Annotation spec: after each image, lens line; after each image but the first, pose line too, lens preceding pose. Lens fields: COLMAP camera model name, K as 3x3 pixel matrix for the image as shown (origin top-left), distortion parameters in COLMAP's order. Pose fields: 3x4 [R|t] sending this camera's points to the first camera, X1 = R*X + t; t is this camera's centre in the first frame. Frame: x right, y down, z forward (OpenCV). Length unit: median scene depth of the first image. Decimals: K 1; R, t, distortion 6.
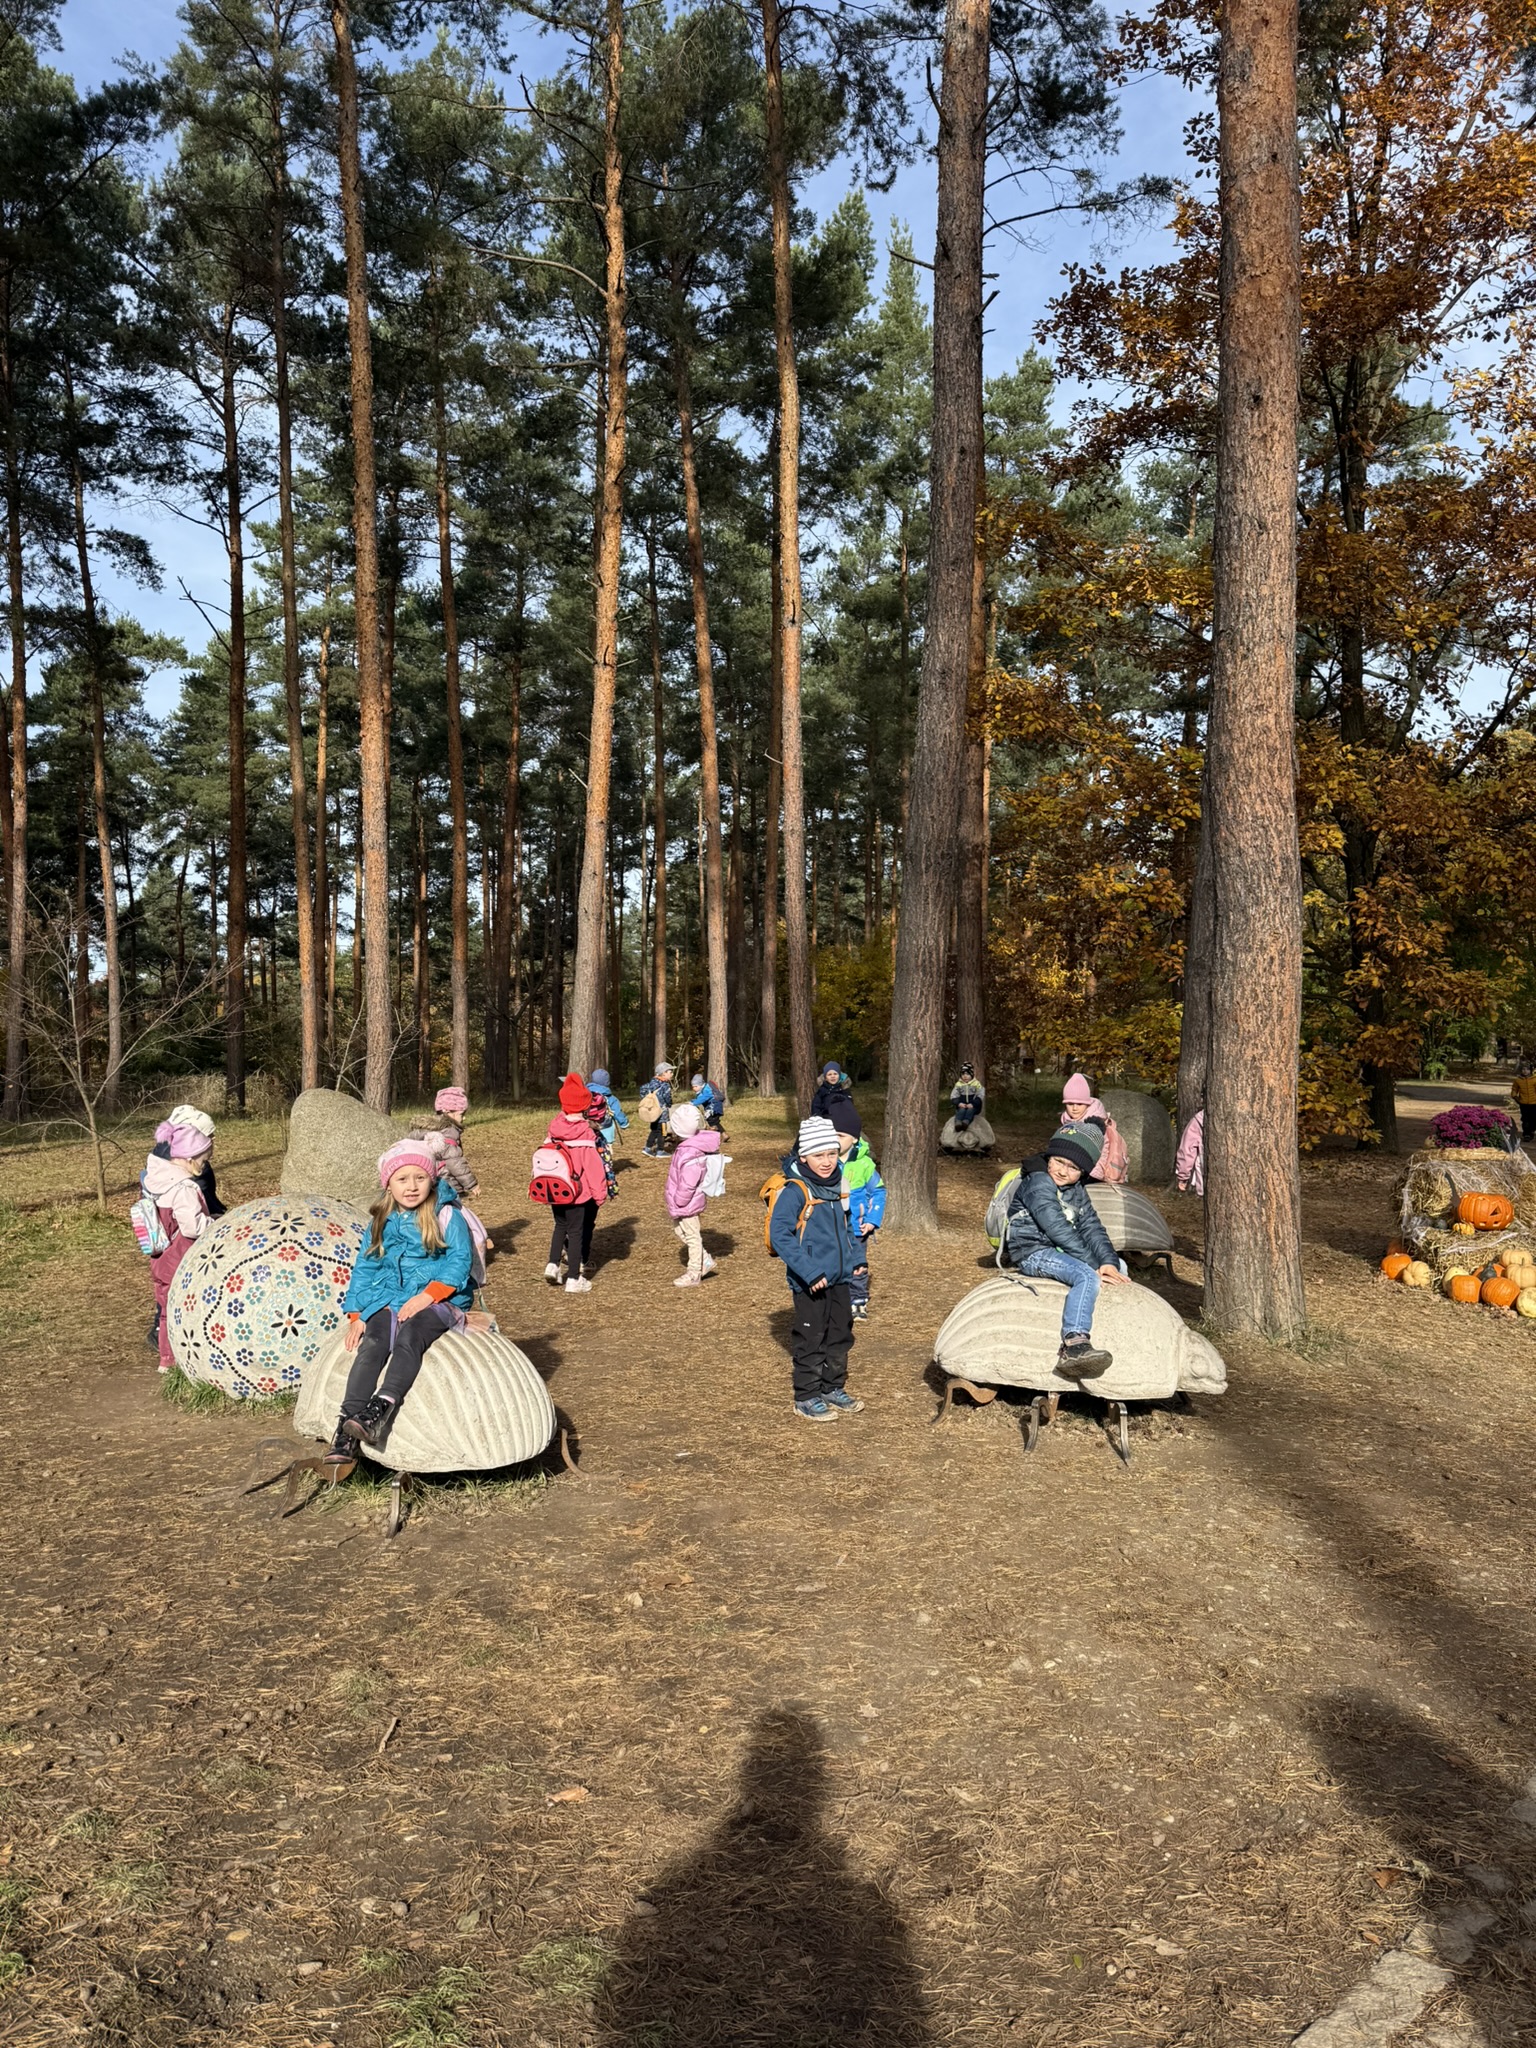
lens RADIAL K [[1402.9, 0, 740.6], [0, 1402.9, 1024.0], [0, 0, 1]] dist [0.074623, -0.001667]
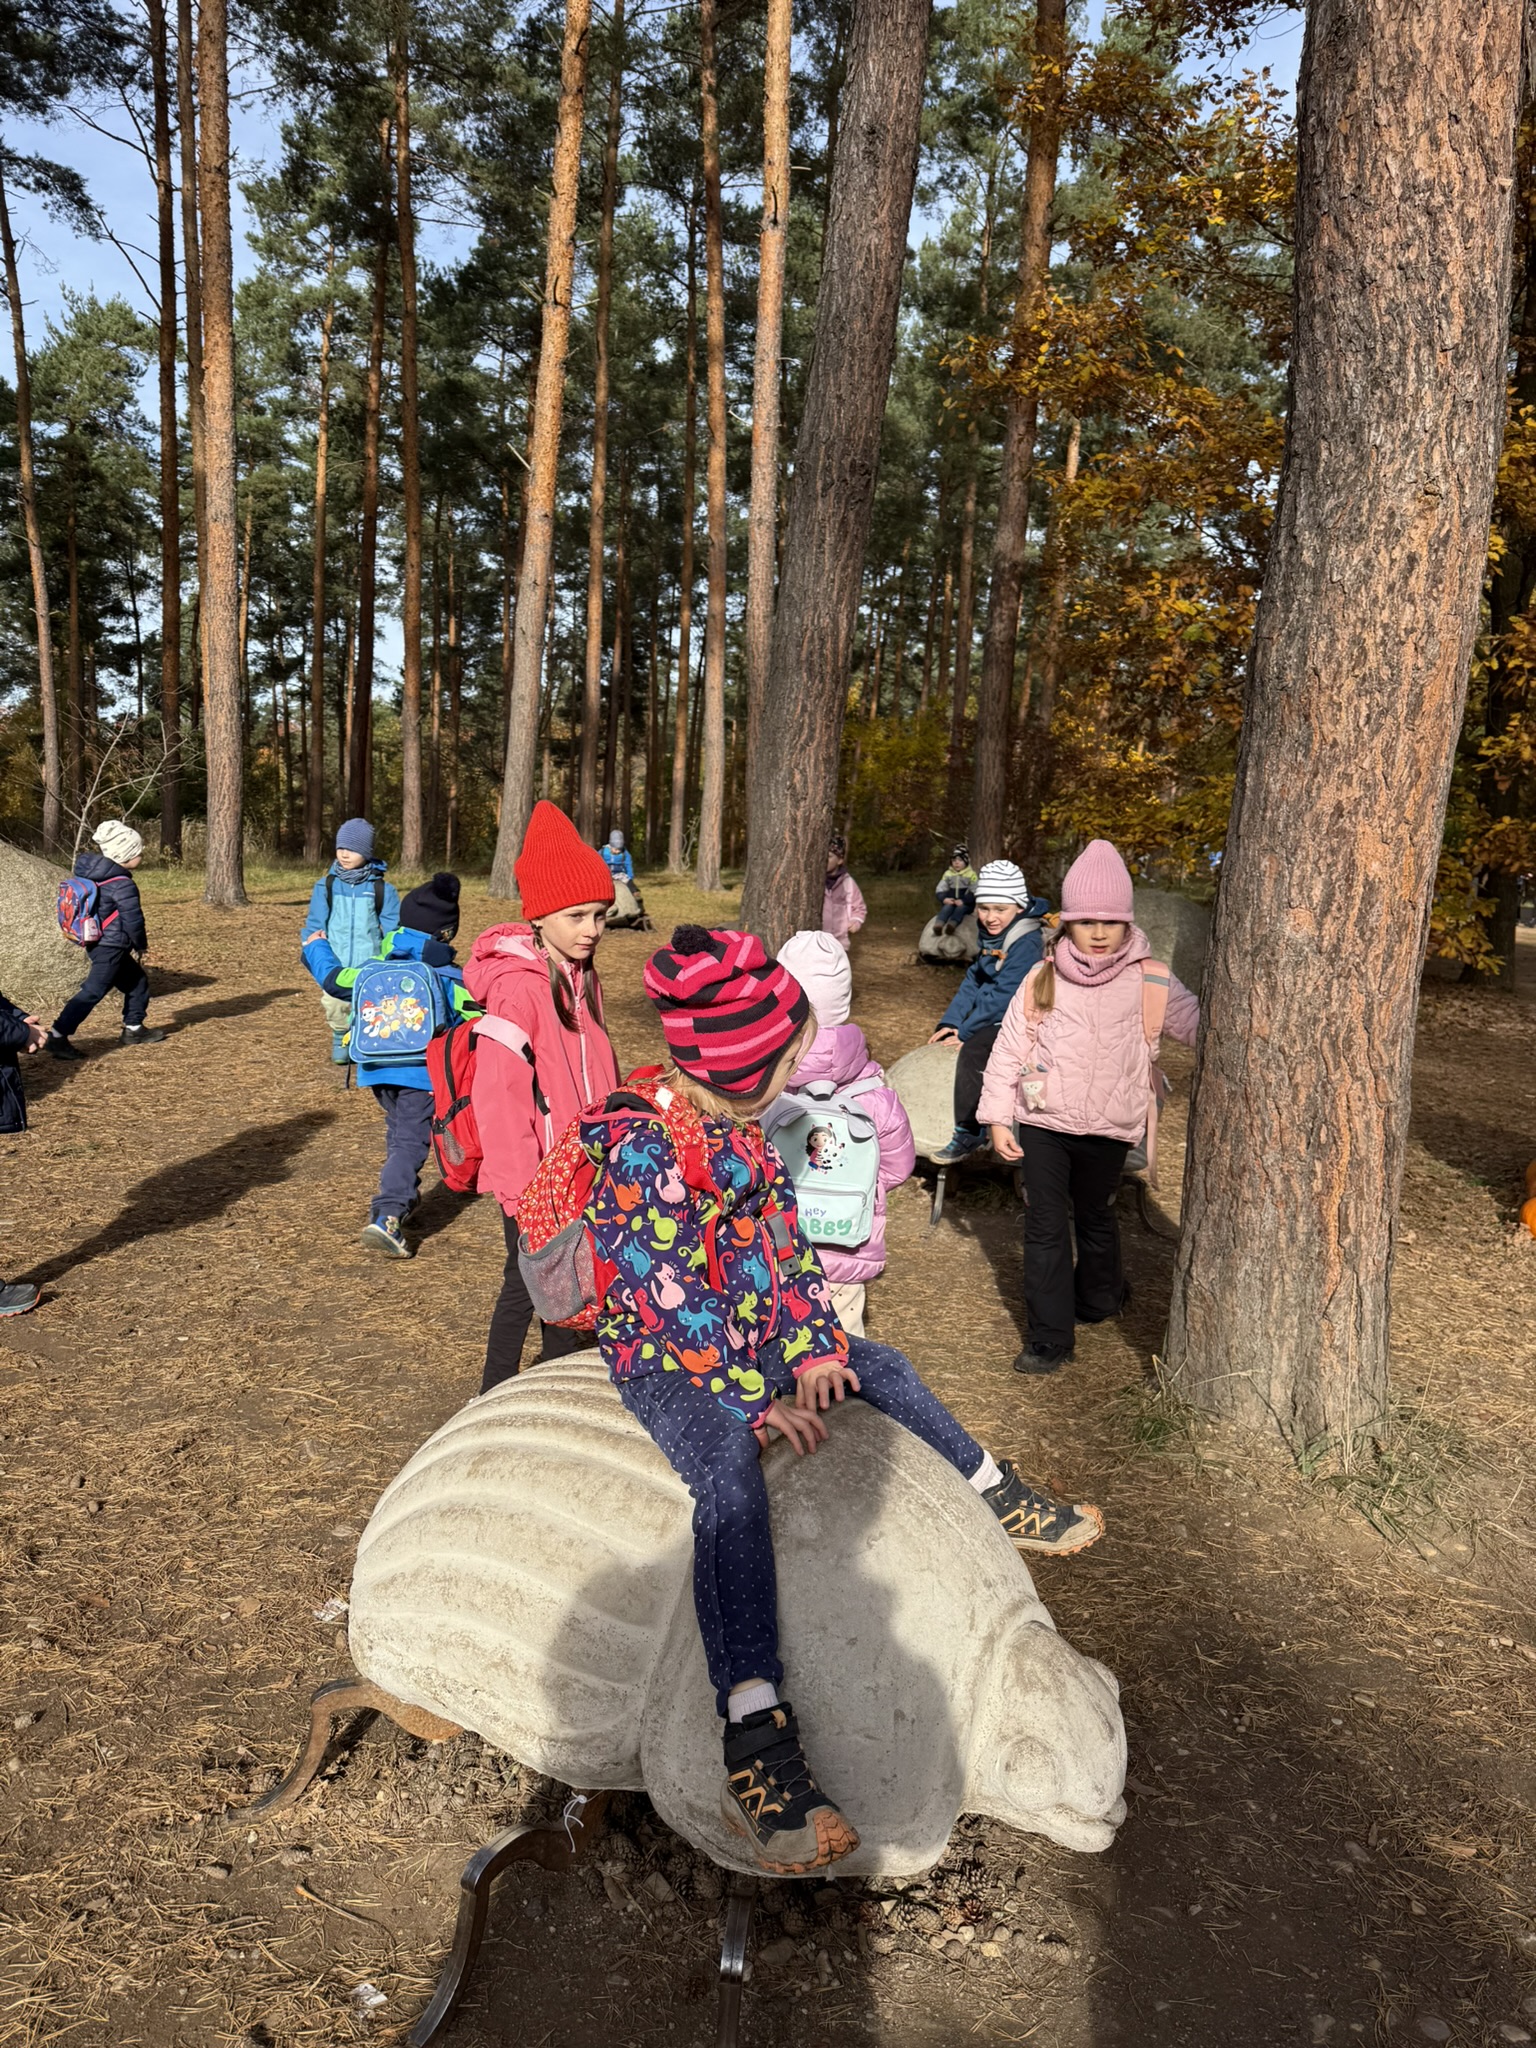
lens RADIAL K [[1445.2, 0, 768.0], [0, 1445.2, 1024.0], [0, 0, 1]] dist [0.021137, -0.023598]
pose [[0.998100, 0.058196, -0.020241, 0.058579], [-0.054525, 0.987221, 0.149741, 0.008910], [0.028697, -0.148353, 0.988518, 0.159675]]
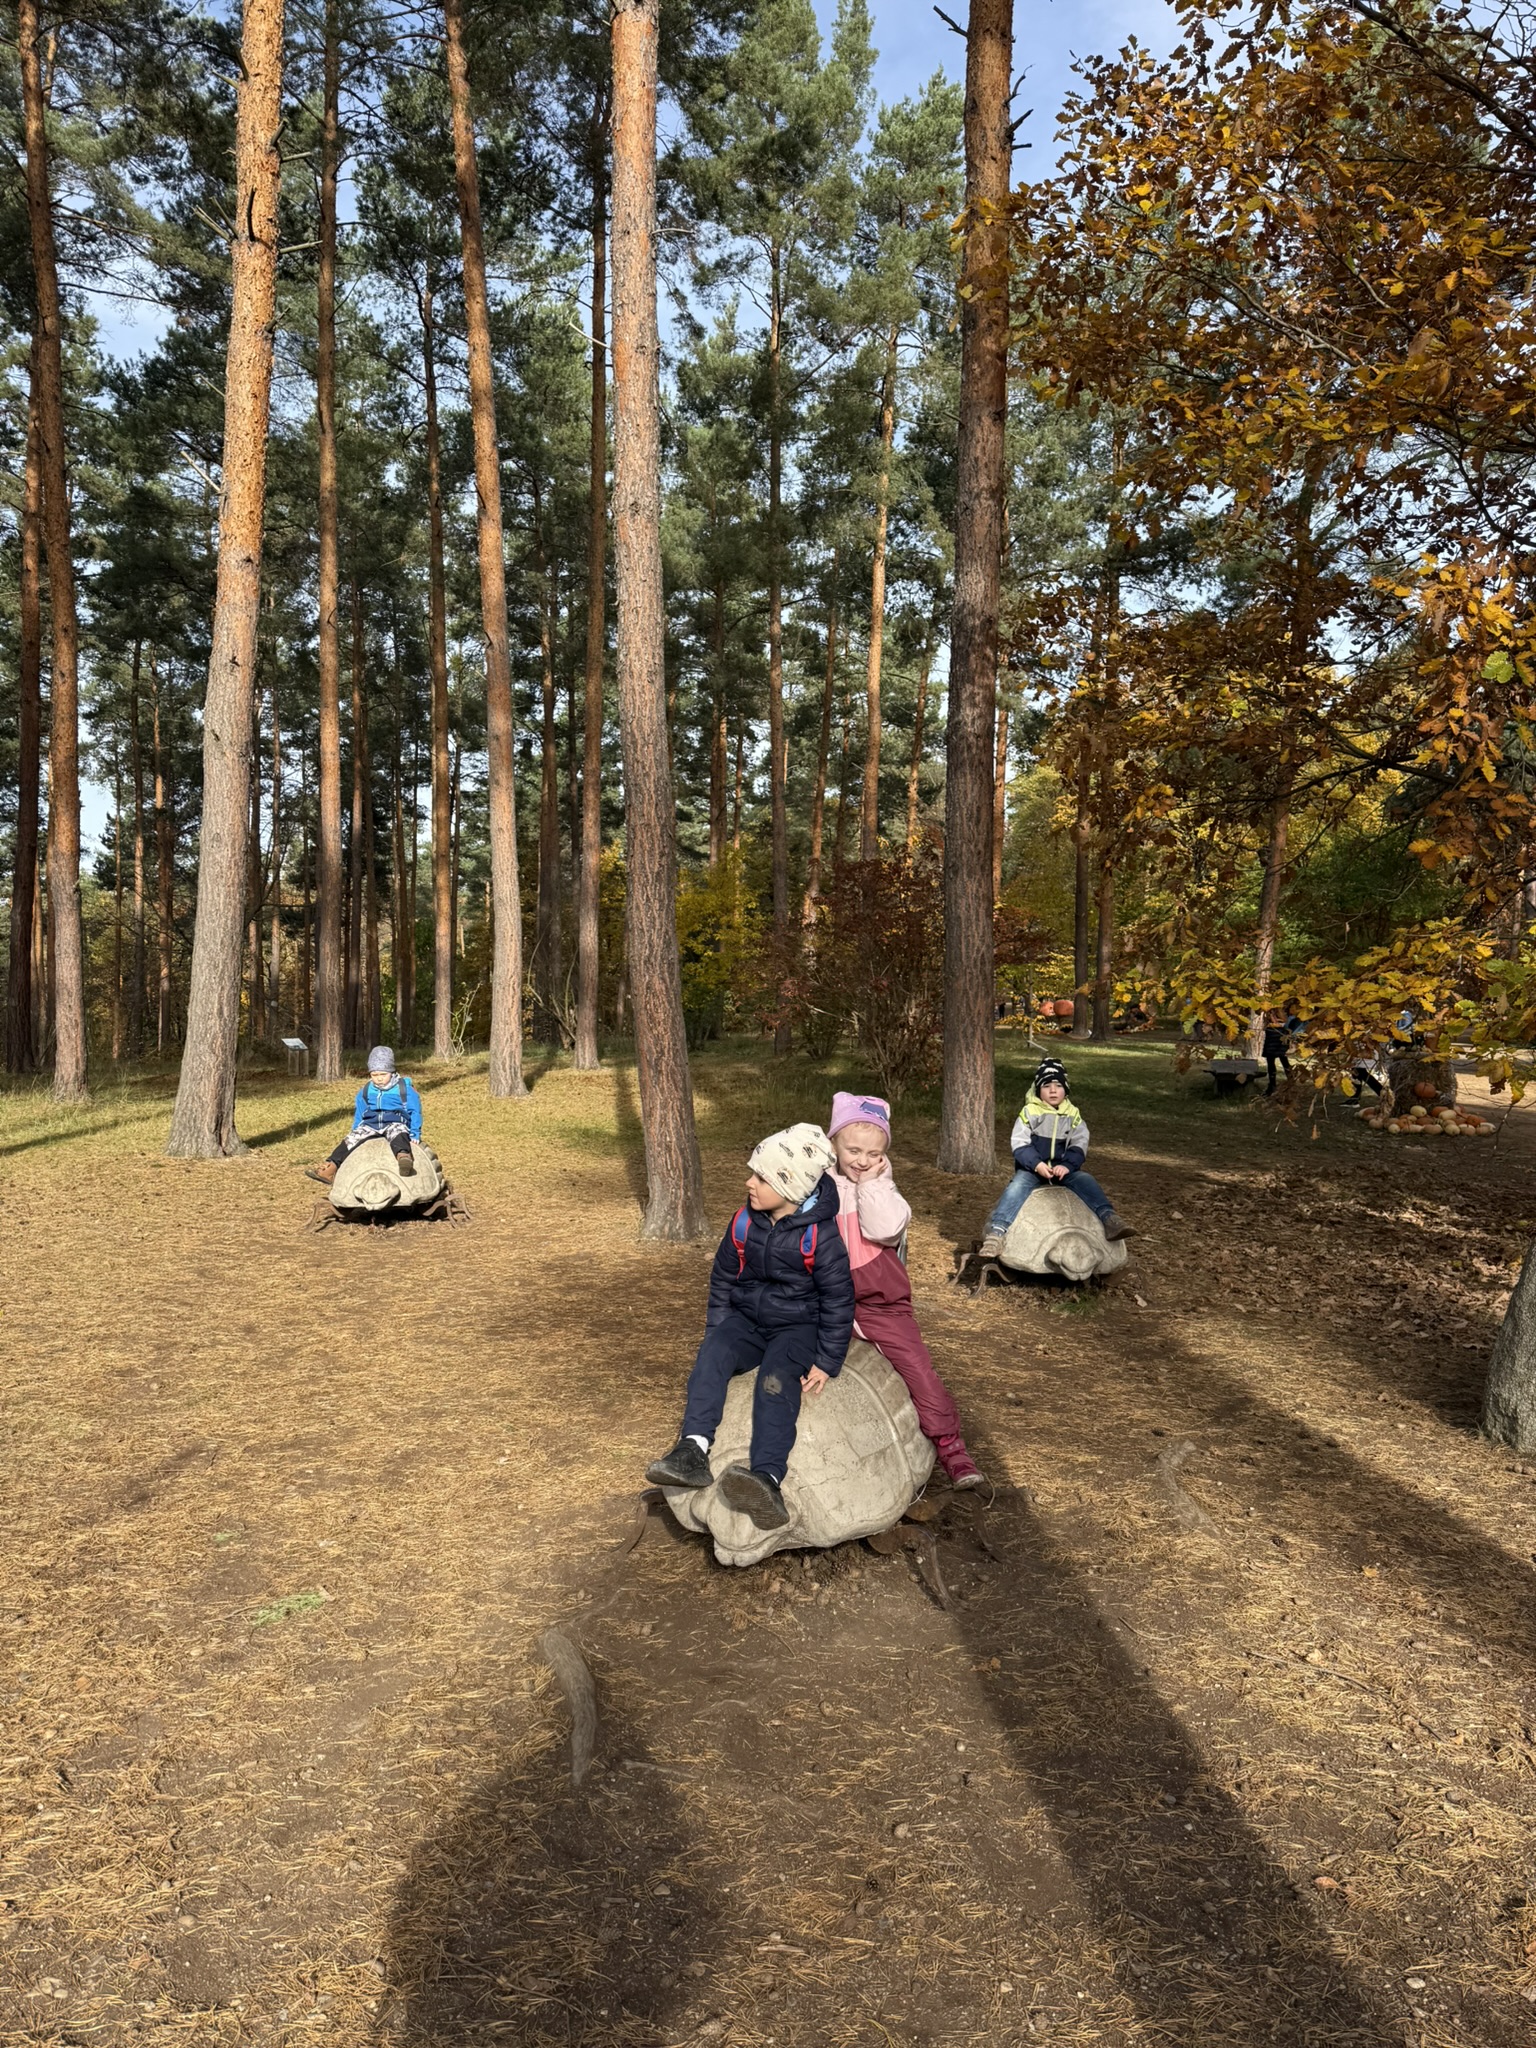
lens RADIAL K [[1433.7, 0, 797.3], [0, 1433.7, 998.7], [0, 0, 1]] dist [0.122111, -0.197427]
pose [[0.986821, 0.002780, 0.161793, 0.011126], [-0.006454, 0.999733, 0.022186, 0.000328], [-0.161688, -0.022938, 0.986575, 0.453585]]
